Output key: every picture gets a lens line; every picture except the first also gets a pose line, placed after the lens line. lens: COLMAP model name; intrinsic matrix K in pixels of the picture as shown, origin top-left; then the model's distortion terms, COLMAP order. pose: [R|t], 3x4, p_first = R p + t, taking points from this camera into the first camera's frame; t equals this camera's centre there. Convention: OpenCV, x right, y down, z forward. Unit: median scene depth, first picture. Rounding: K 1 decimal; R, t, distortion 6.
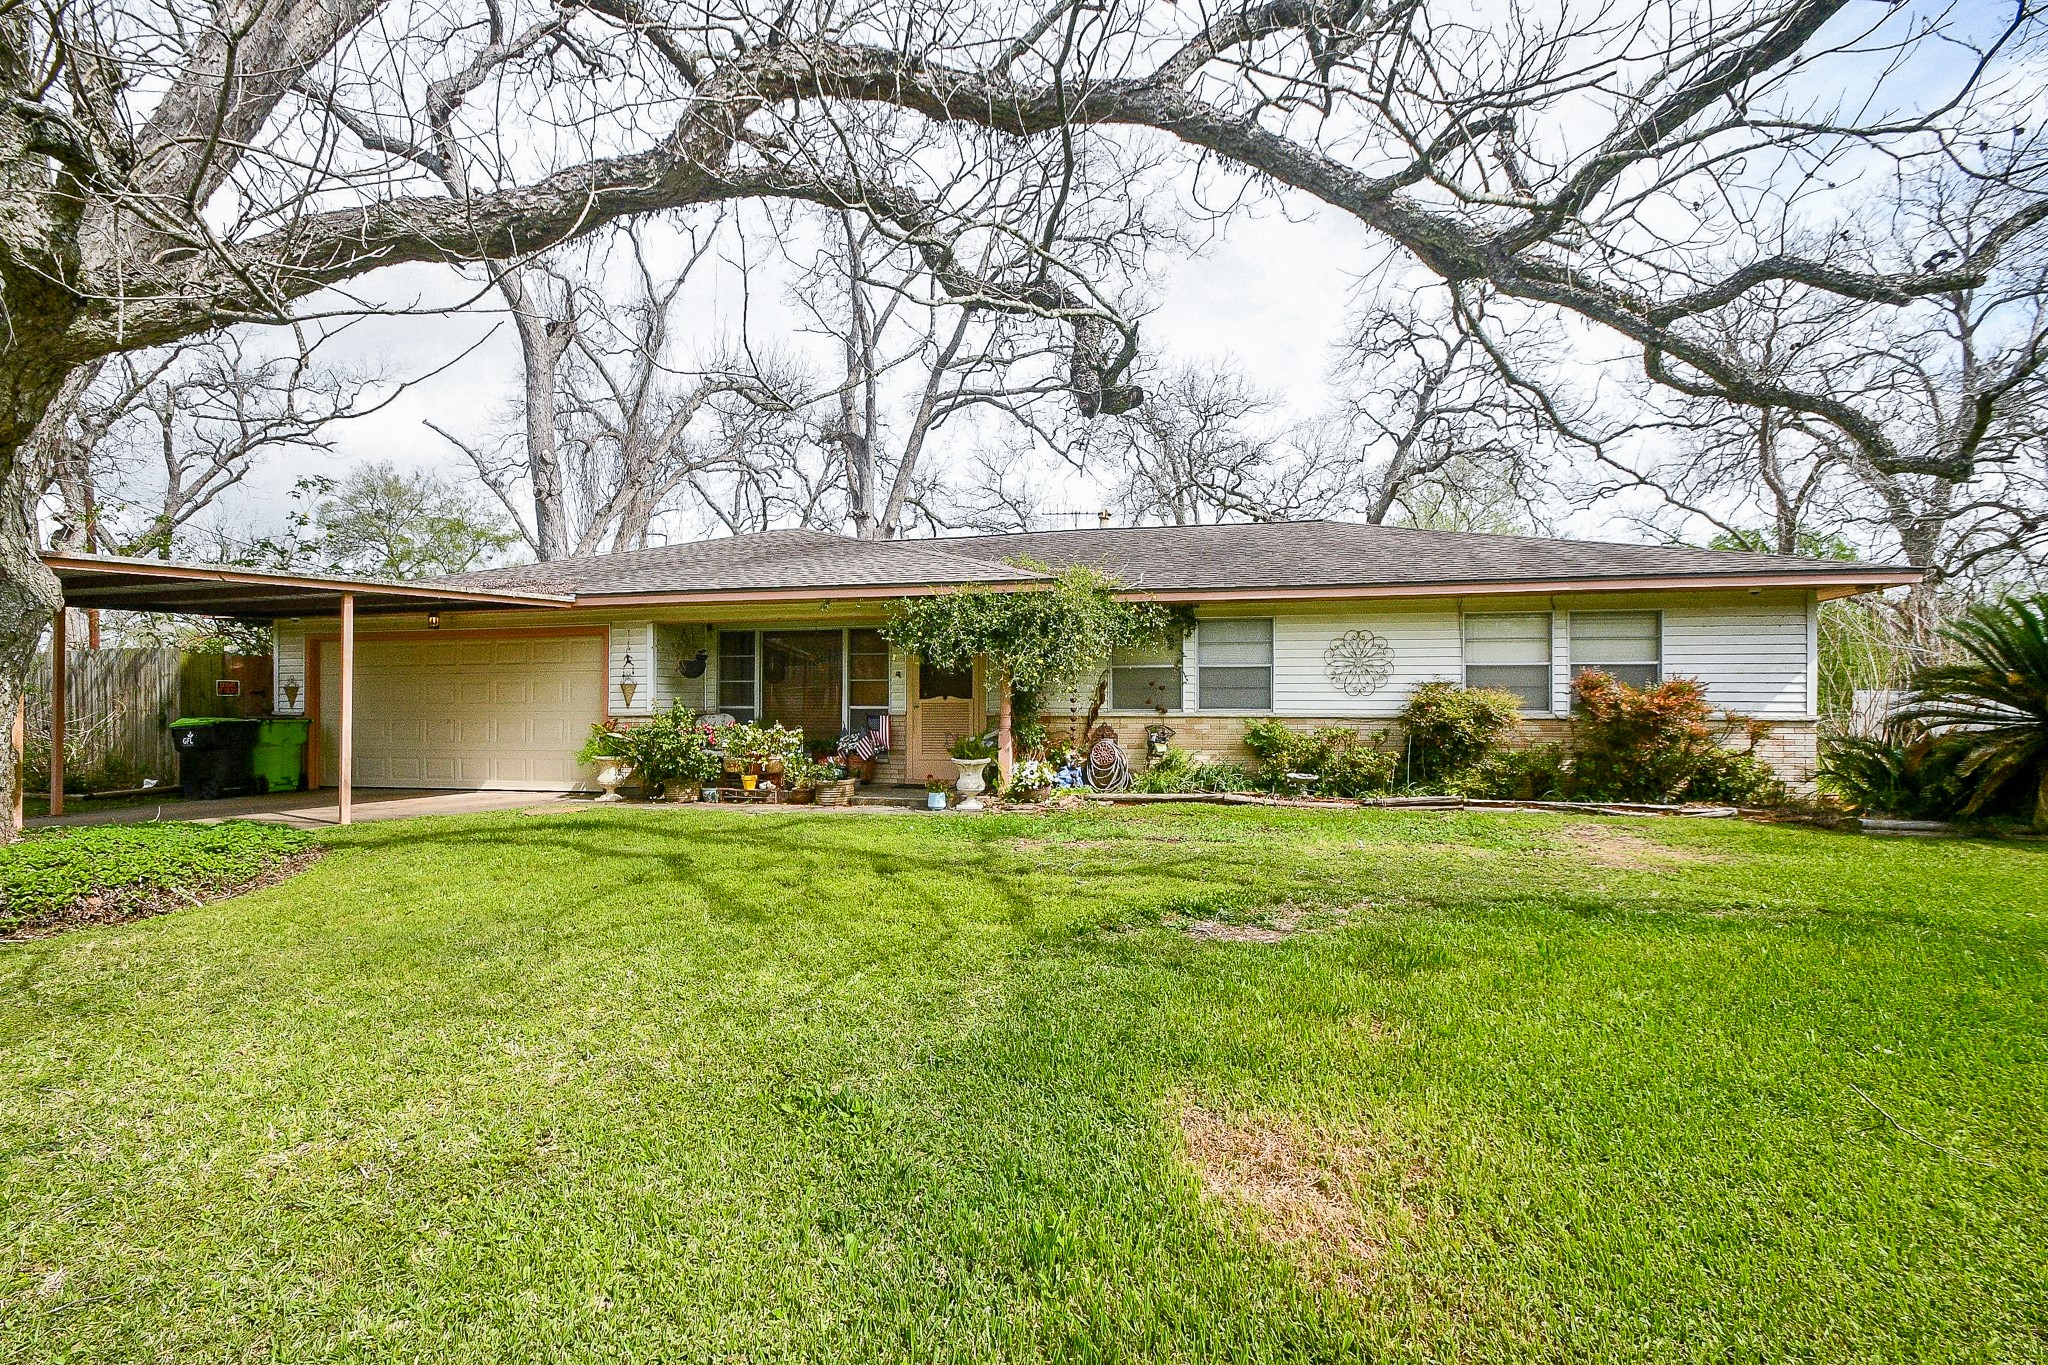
lens RADIAL K [[893.3, 0, 1022.8], [0, 893.3, 704.0], [0, 0, 1]] dist [-0.009481, -0.000271]
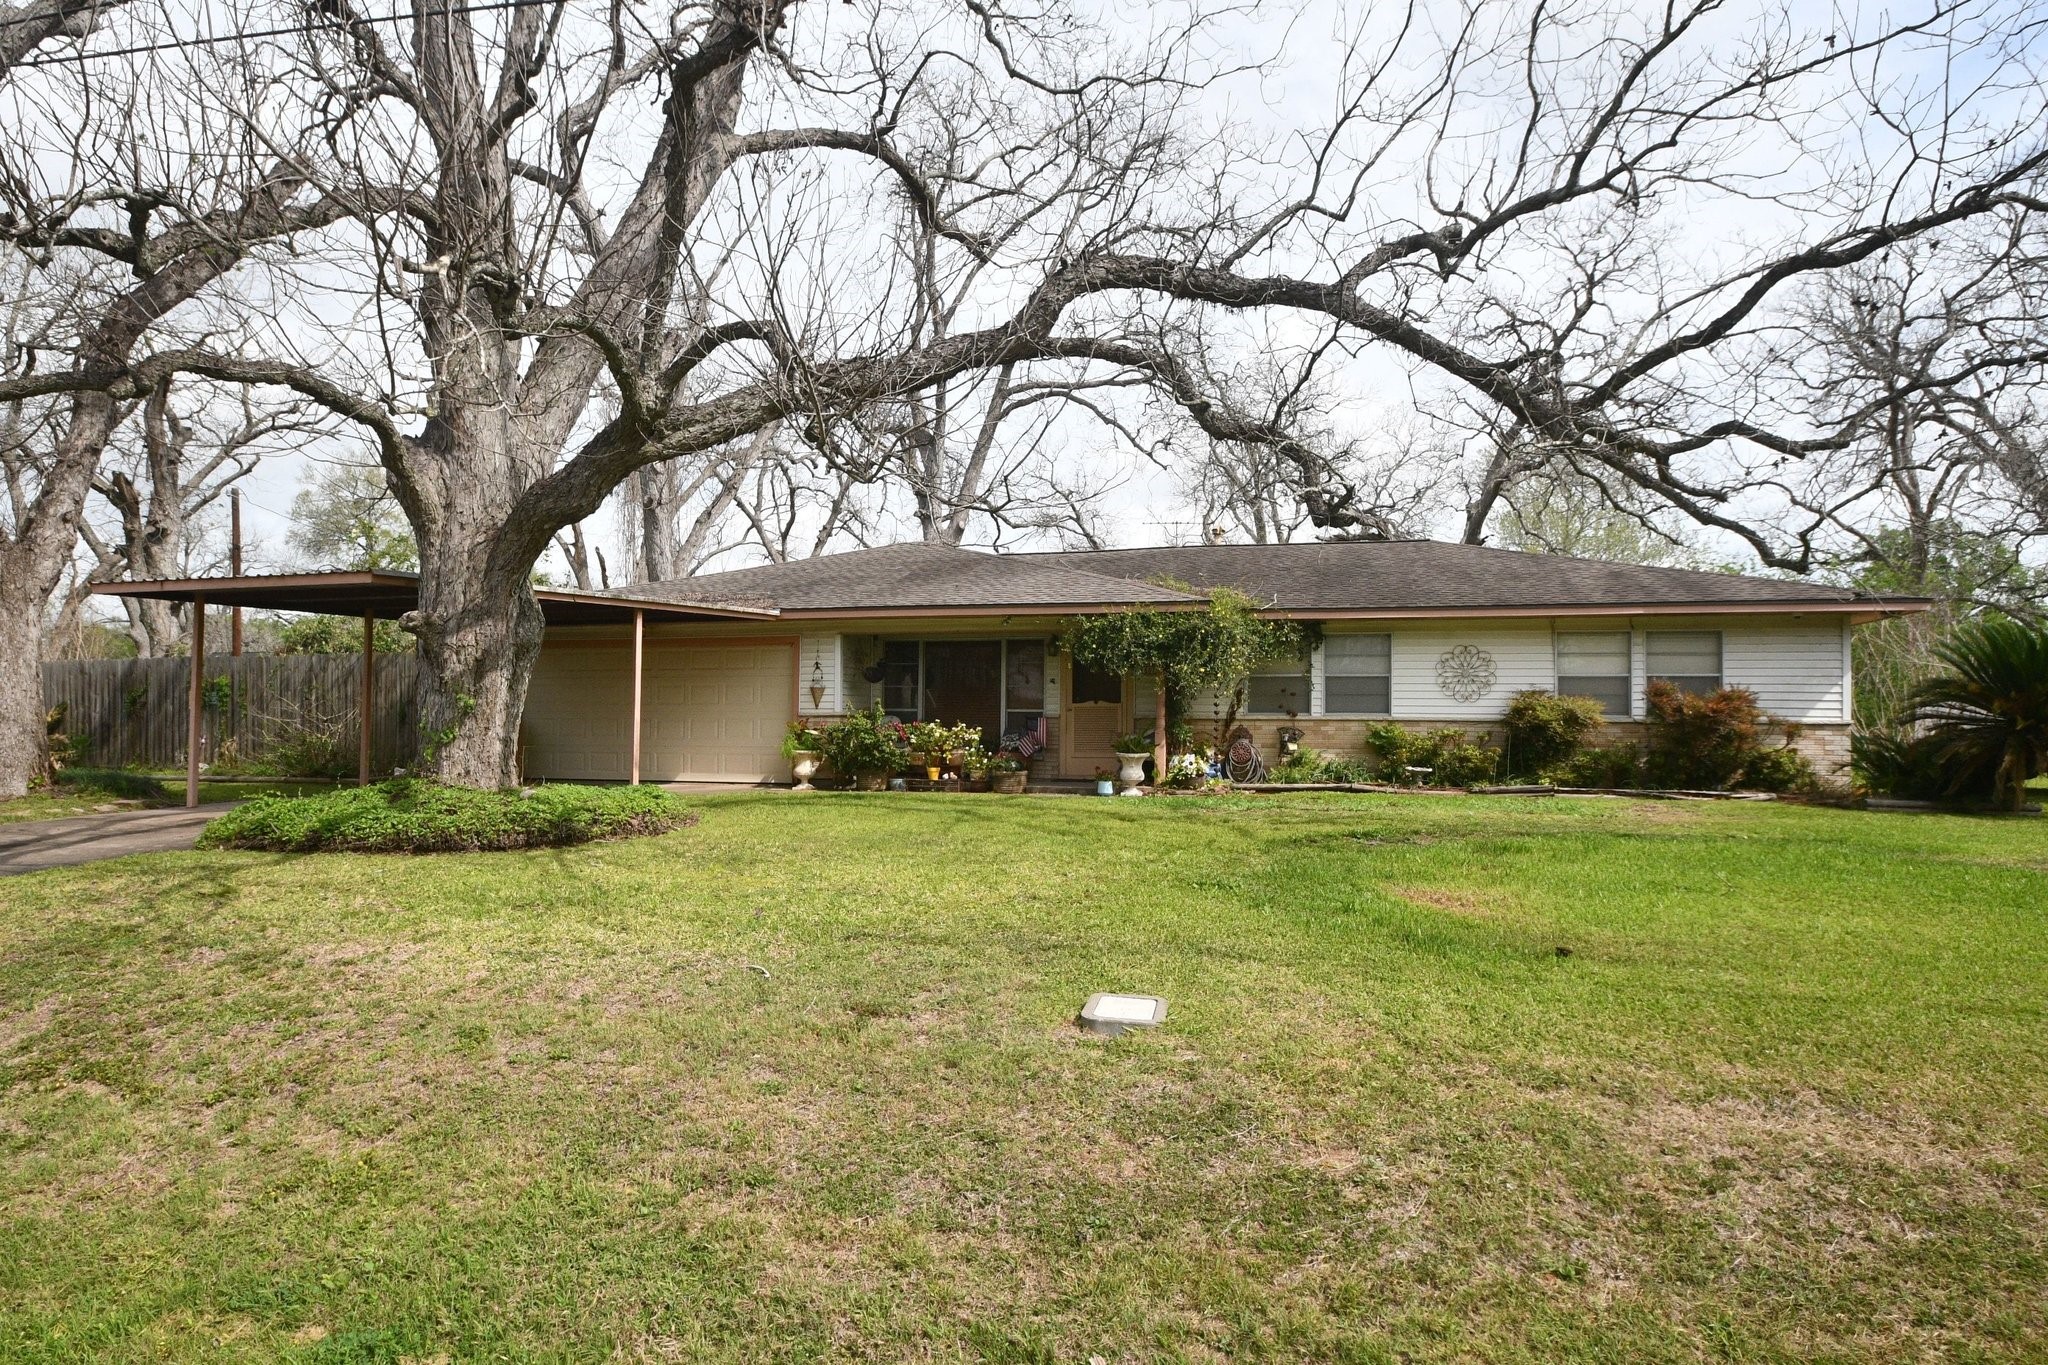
lens RADIAL K [[1088.9, 0, 1023.7], [0, 1088.9, 702.9], [0, 0, 1]] dist [-0.027767, 0.000056]
pose [[0.999805, 0.007426, -0.018296, -0.185129], [-0.007784, 0.999779, -0.019540, 0.025974], [0.018147, 0.019678, 0.999642, -0.449093]]
